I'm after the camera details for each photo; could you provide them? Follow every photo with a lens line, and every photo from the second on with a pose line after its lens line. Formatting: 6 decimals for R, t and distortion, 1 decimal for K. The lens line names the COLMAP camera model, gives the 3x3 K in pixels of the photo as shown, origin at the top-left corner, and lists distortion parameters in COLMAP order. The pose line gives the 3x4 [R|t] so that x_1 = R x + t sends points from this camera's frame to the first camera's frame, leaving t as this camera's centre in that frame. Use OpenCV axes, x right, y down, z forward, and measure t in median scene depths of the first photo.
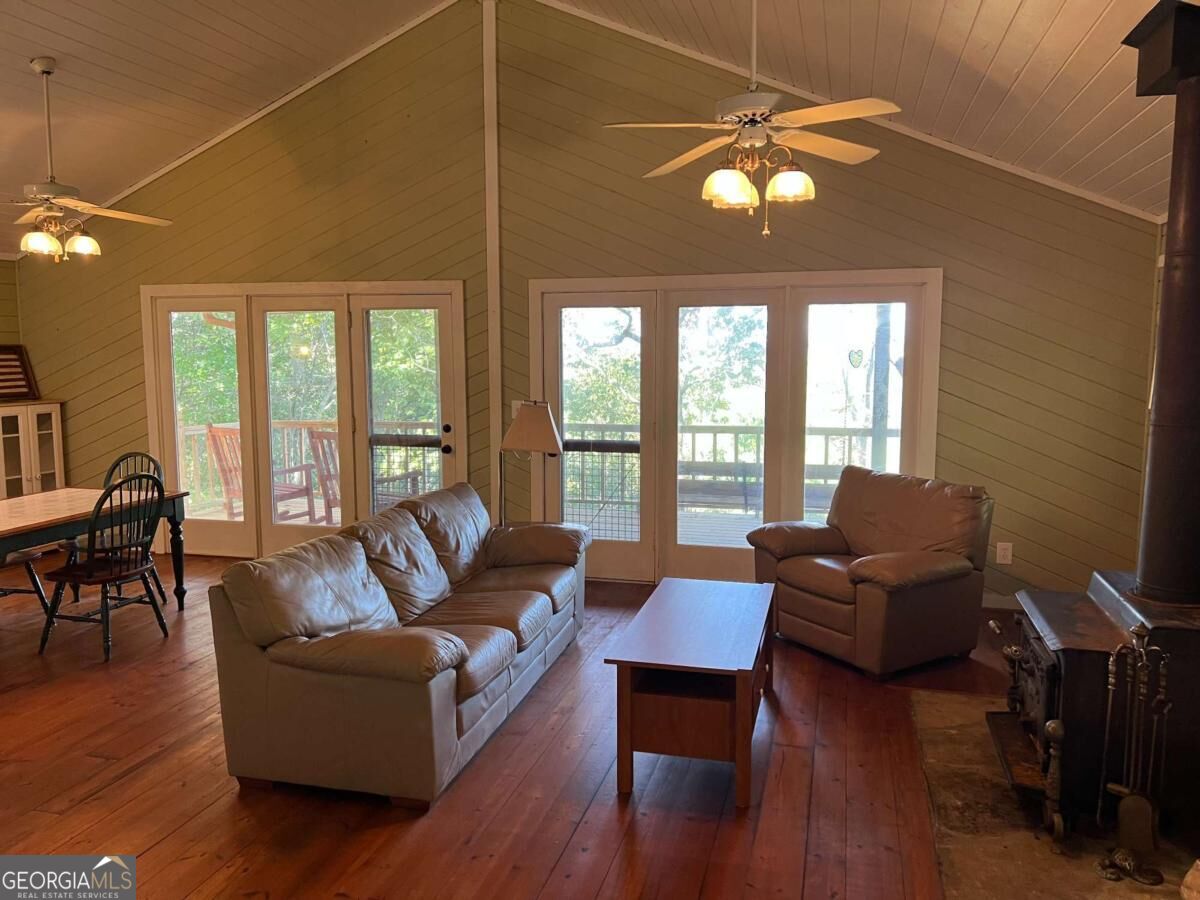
lens RADIAL K [[900.0, 0, 601.9], [0, 900.0, 445.8], [0, 0, 1]] dist [0.074873, -0.077497]
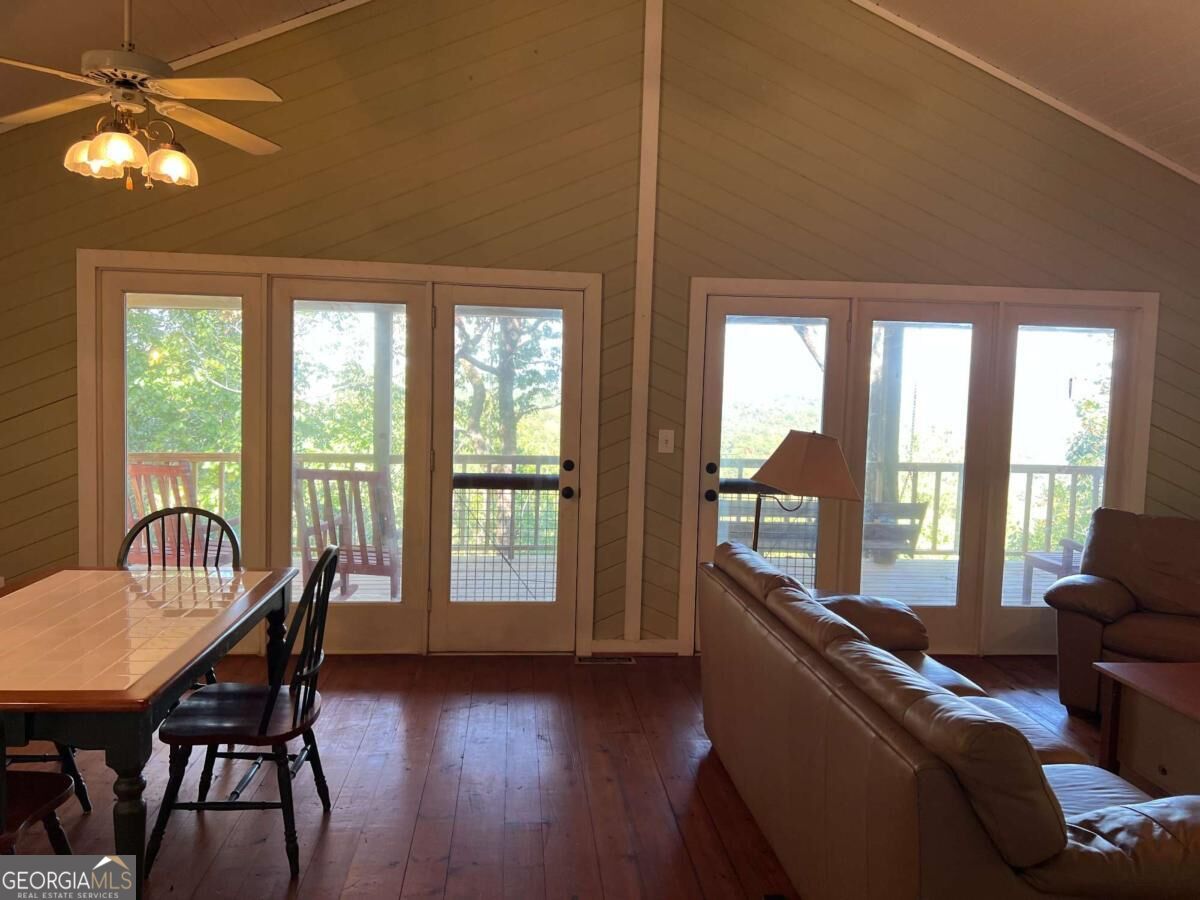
lens RADIAL K [[900.0, 0, 601.9], [0, 900.0, 445.8], [0, 0, 1]] dist [0.074873, -0.077497]
pose [[0.937802, 0.004823, 0.347137, -0.422038], [0.006236, 0.999508, -0.030731, -0.012562], [-0.347114, 0.030984, 0.937311, 0.284566]]
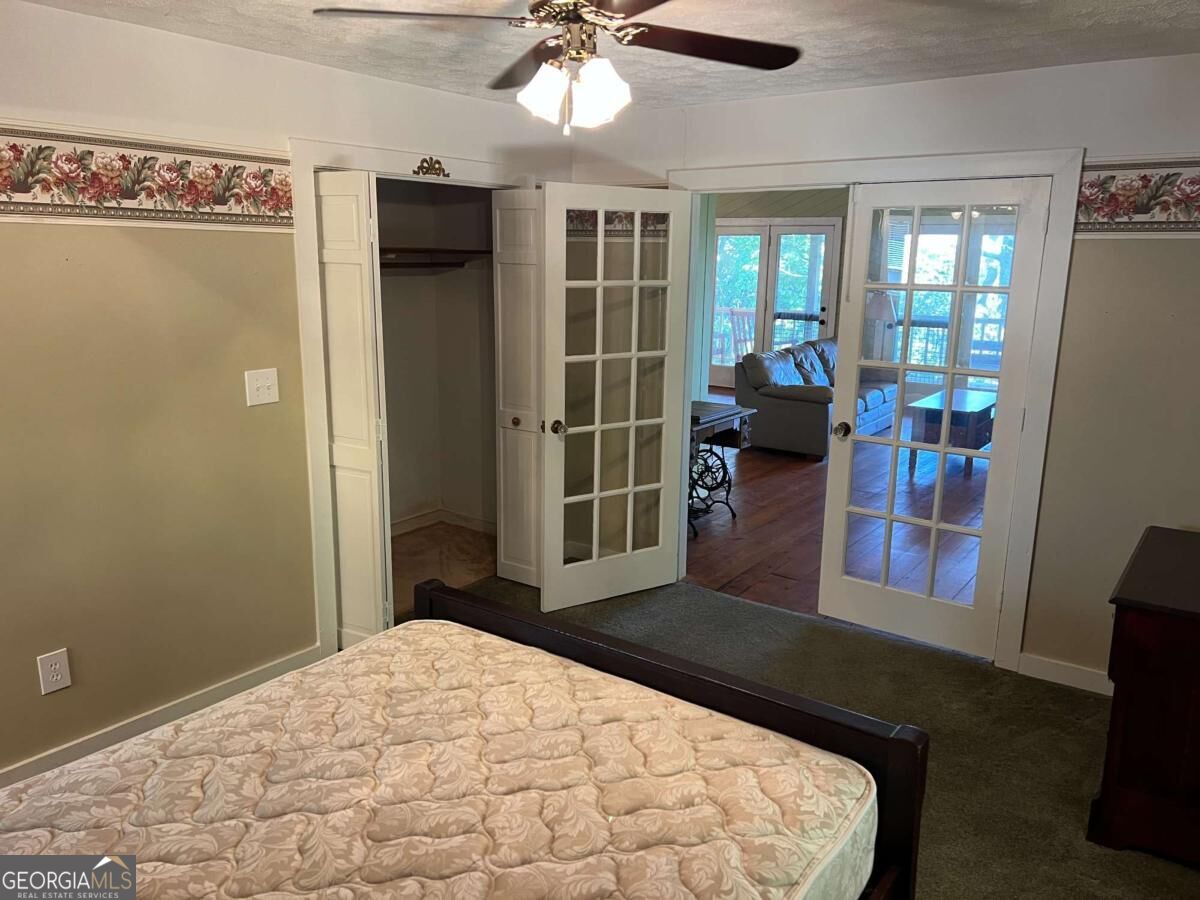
lens RADIAL K [[900.0, 0, 601.9], [0, 900.0, 445.8], [0, 0, 1]] dist [0.074873, -0.077497]
pose [[0.936068, 0.091842, -0.339621, 0.034141], [-0.056668, 0.992081, 0.112093, 0.067314], [0.347226, -0.085681, 0.933859, -0.718185]]
